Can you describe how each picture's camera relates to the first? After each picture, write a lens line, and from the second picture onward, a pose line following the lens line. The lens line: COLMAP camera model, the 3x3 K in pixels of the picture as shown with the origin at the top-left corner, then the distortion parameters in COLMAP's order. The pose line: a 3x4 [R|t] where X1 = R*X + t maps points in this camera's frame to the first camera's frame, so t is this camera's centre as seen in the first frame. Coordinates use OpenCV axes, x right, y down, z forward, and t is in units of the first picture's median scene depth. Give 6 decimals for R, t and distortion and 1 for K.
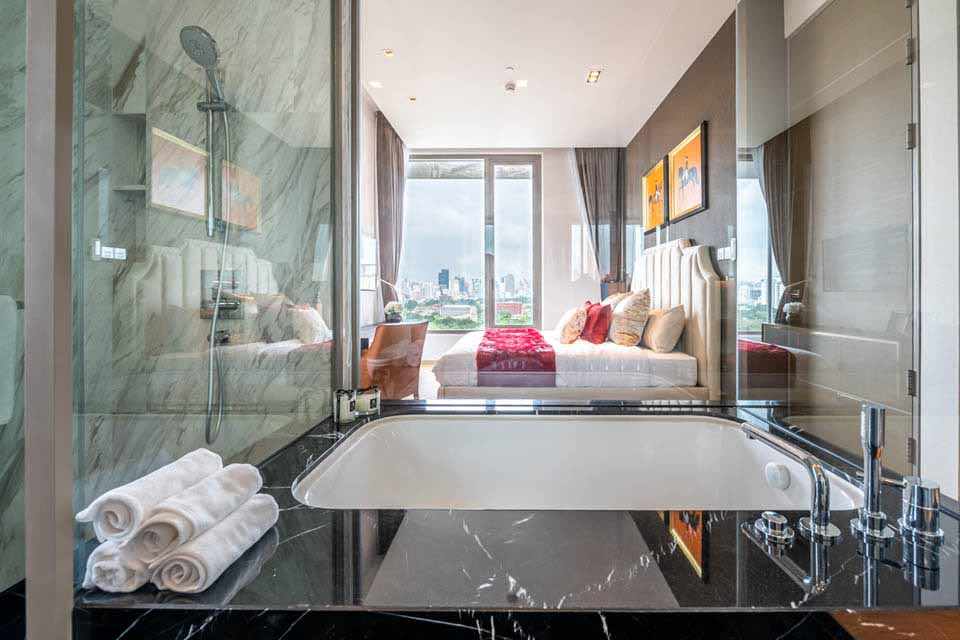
lens RADIAL K [[403.7, 0, 511.6], [0, 403.7, 294.0], [0, 0, 1]] dist [0.001296, 0.000075]
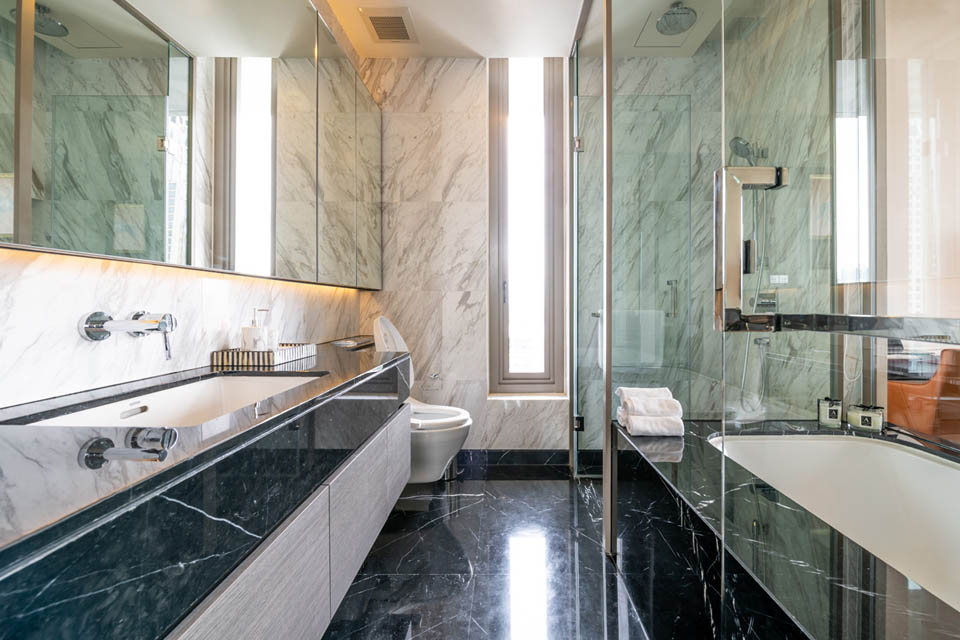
lens RADIAL K [[393.7, 0, 487.1], [0, 393.7, 316.7], [0, 0, 1]] dist [-0.000011, -0.000234]
pose [[-0.038149, 0.027388, -0.998897, 0.706795], [0.000002, 0.999624, 0.027408, -0.017356], [0.999272, 0.001044, -0.038135, 0.096005]]
